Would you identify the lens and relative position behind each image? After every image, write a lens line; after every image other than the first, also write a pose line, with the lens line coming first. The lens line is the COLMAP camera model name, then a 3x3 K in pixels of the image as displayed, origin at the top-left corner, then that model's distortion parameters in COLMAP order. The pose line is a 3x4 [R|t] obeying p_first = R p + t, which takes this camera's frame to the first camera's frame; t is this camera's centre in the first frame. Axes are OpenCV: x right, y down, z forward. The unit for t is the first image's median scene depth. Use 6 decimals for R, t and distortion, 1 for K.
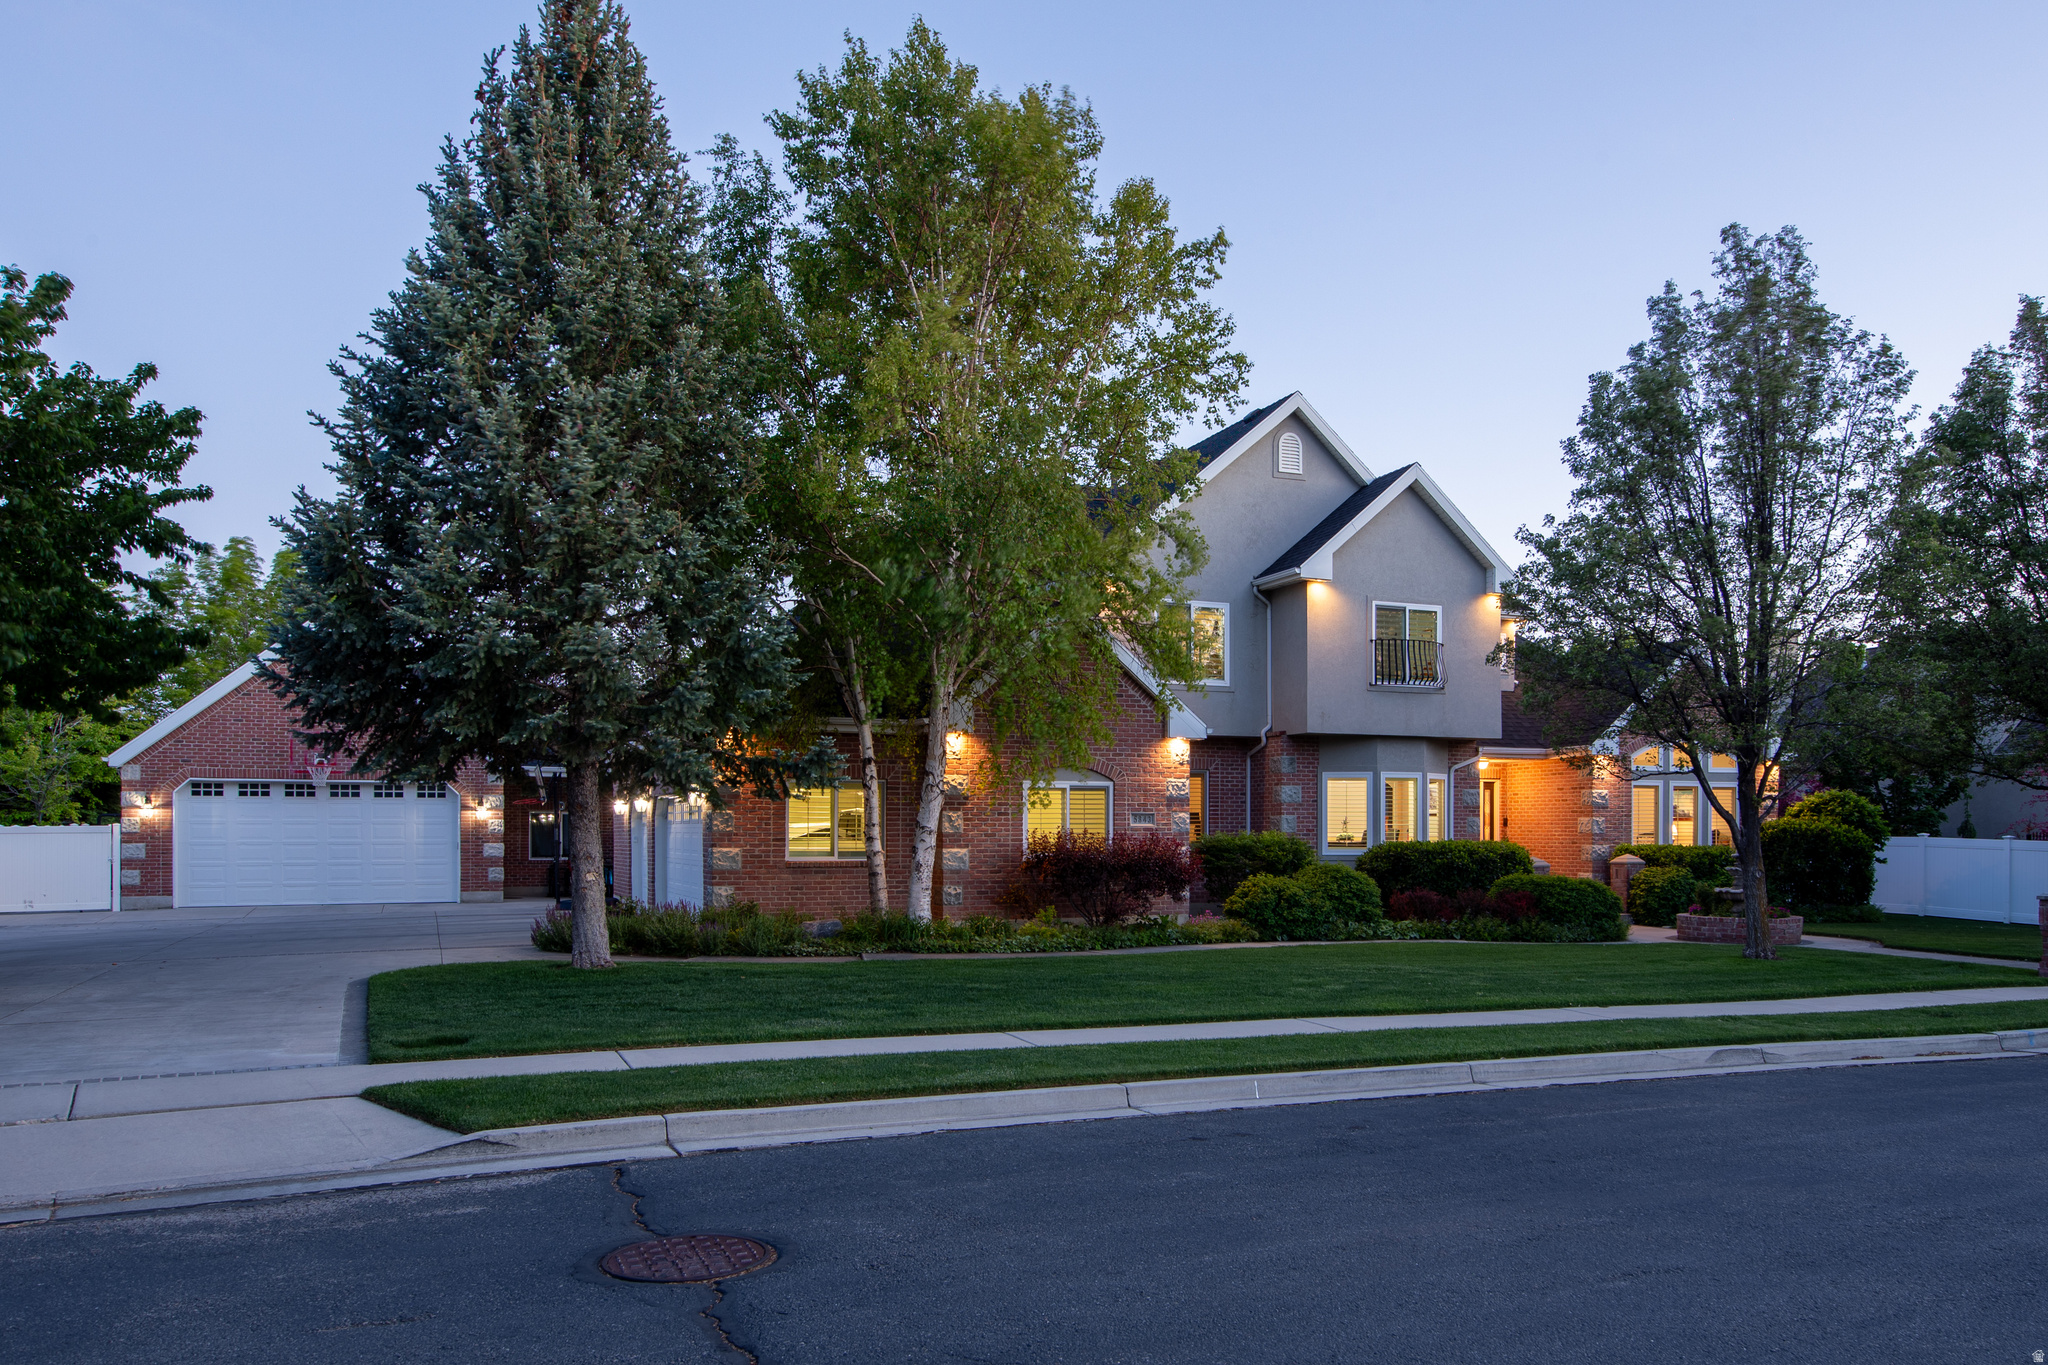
lens RADIAL K [[1375.1, 0, 1020.3], [0, 1375.1, 758.1], [0, 0, 1]] dist [0.001599, 0.000801]
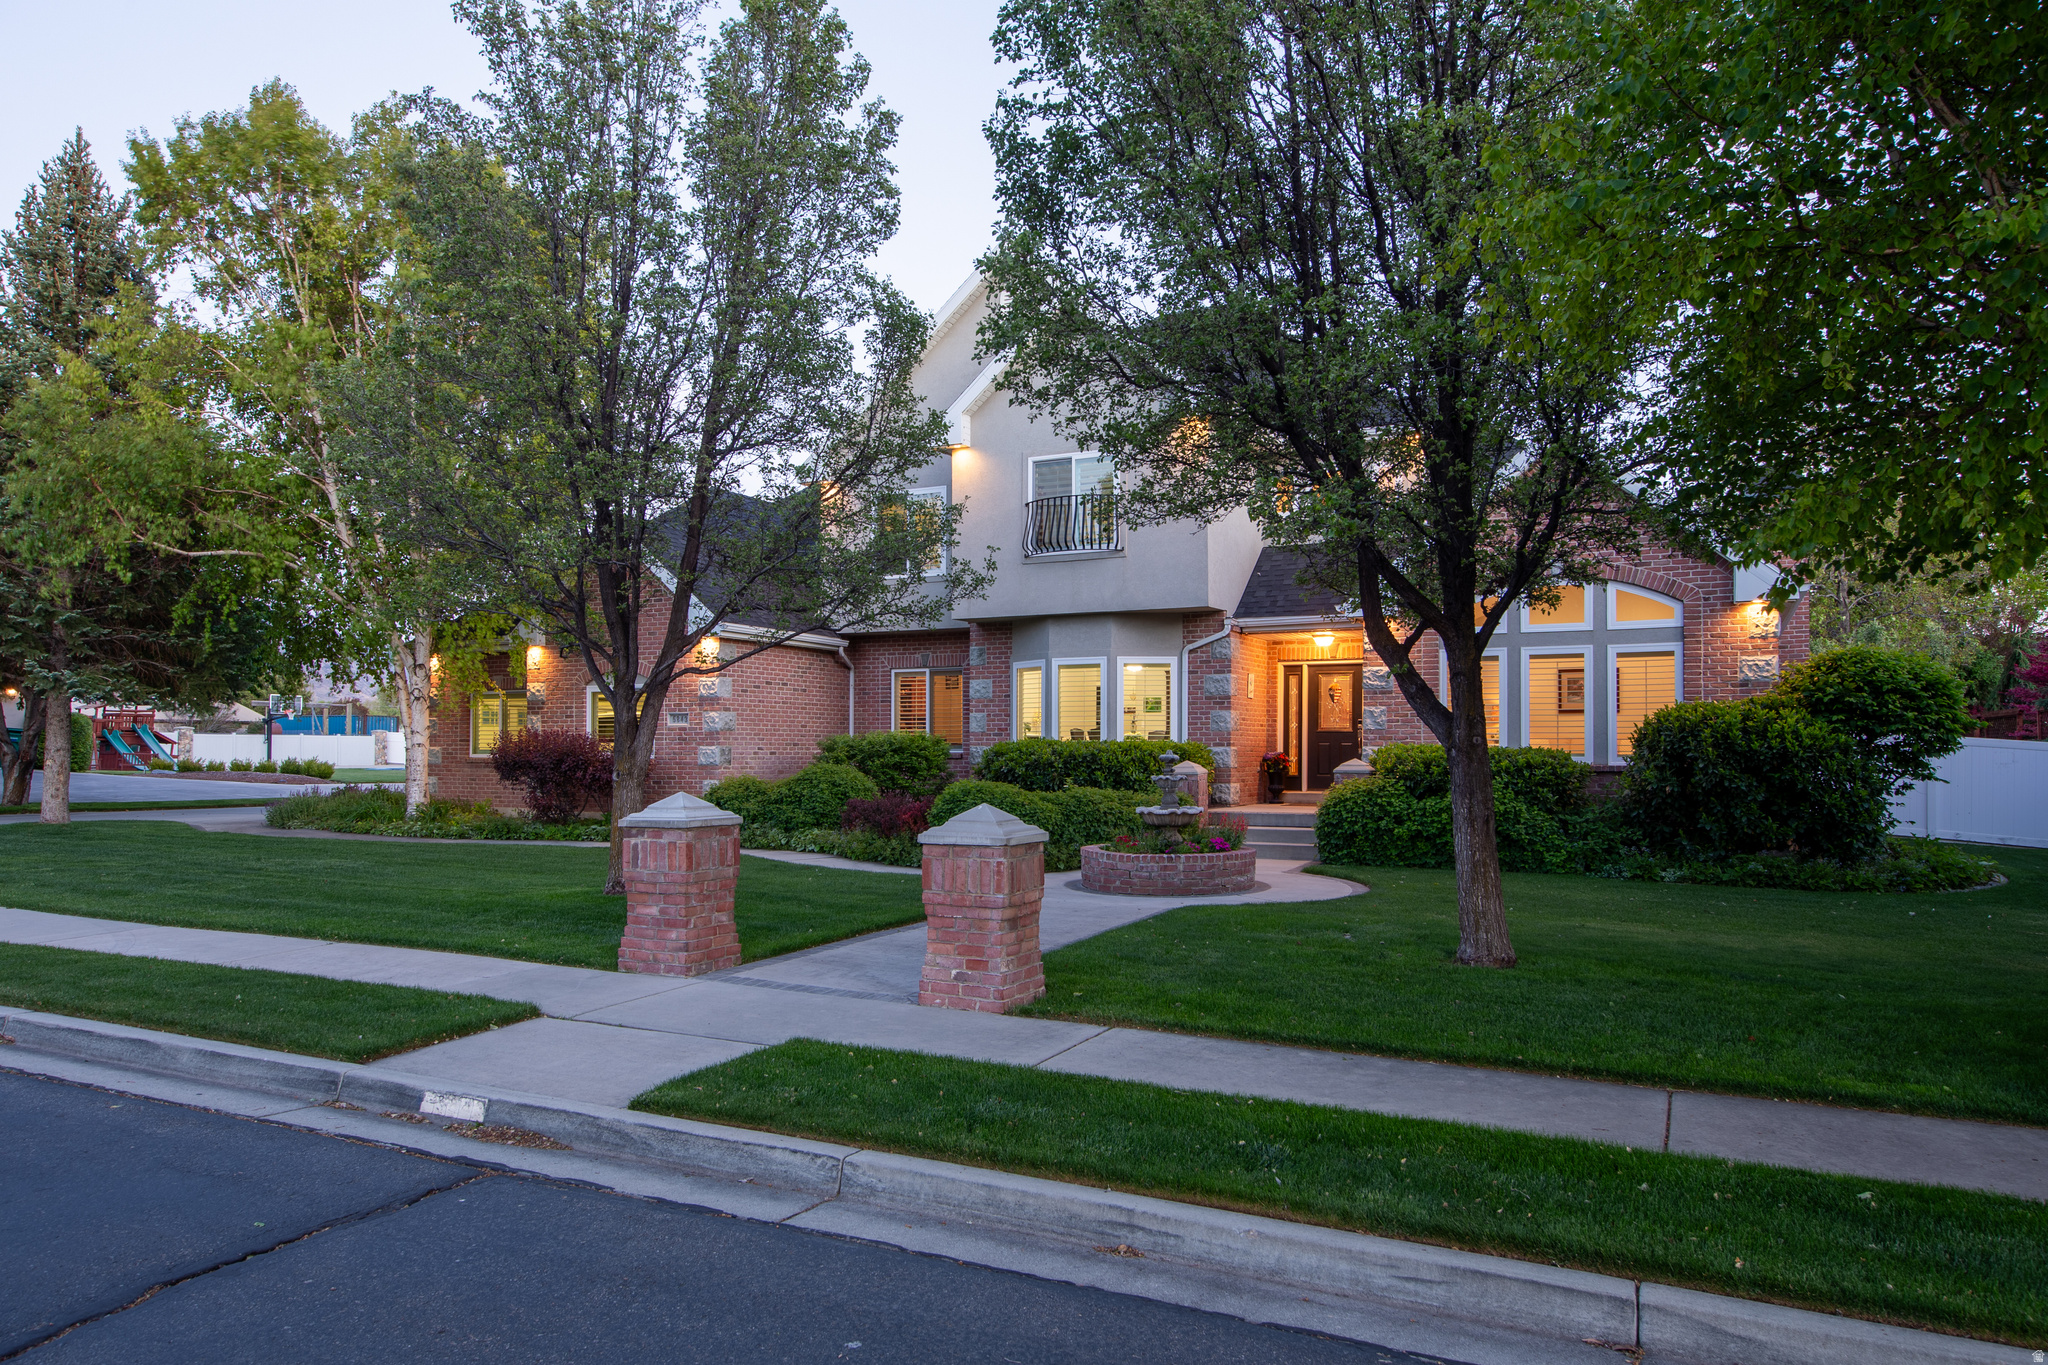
lens RADIAL K [[1375.1, 0, 1020.3], [0, 1375.1, 758.1], [0, 0, 1]] dist [0.001599, 0.000801]
pose [[0.704652, 0.001916, -0.709551, 0.846981], [0.041563, 0.998168, 0.043971, 0.032934], [0.708335, -0.060475, 0.703281, 0.388529]]
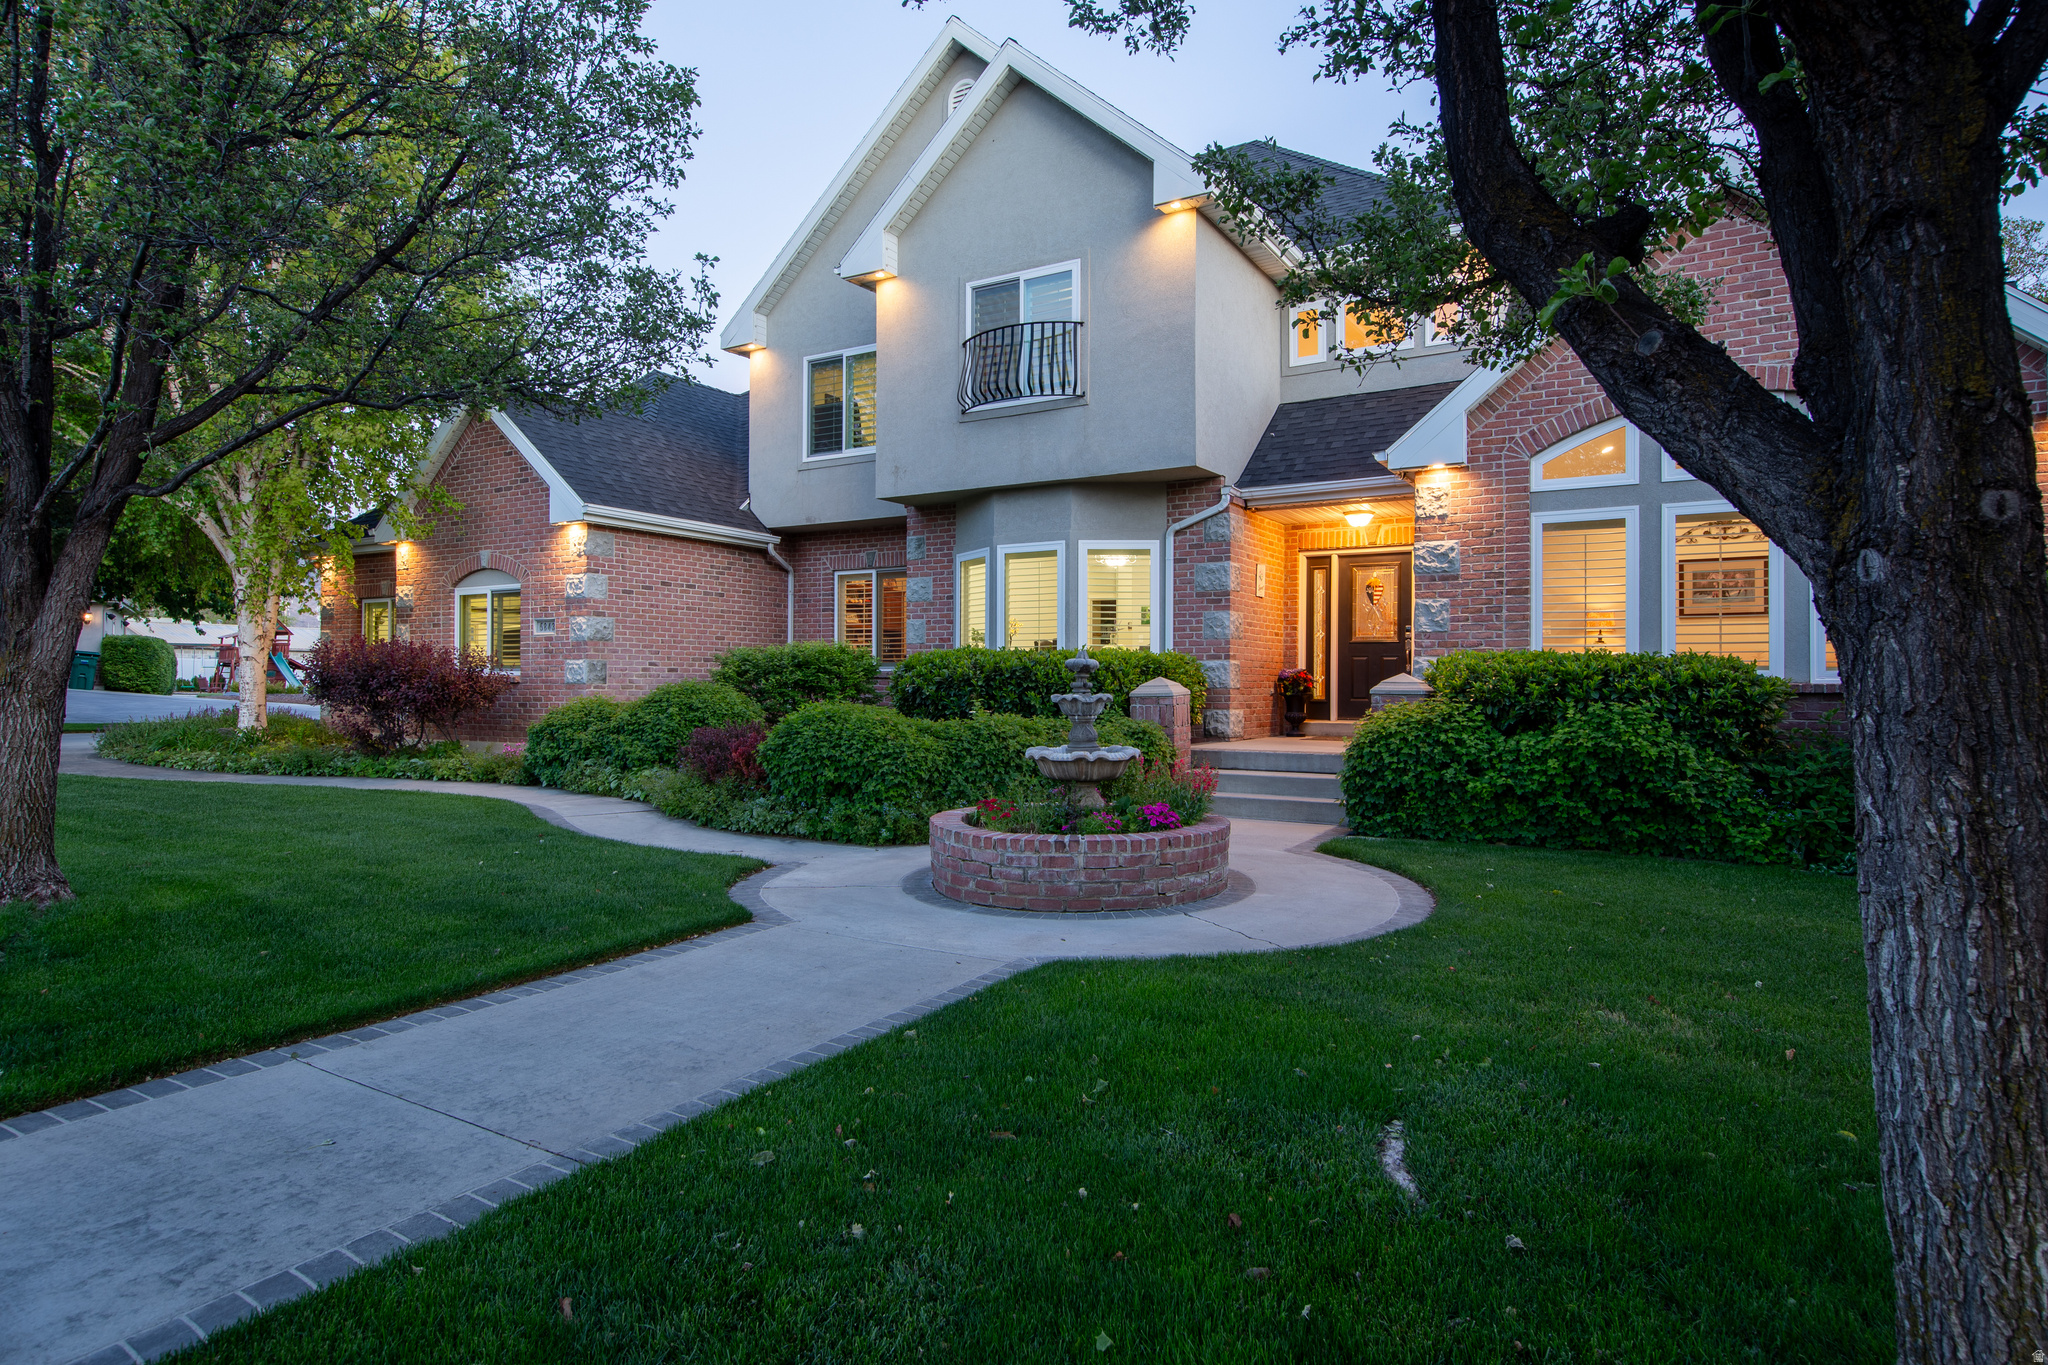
lens RADIAL K [[1127.7, 0, 1024.0], [0, 1127.7, 682.5], [0, 0, 1]] dist [0.002608, 0.000260]
pose [[0.645493, -0.000308, -0.763766, 0.675008], [0.041101, 0.998565, 0.034333, 0.056531], [0.762660, -0.053553, 0.644579, 0.663816]]
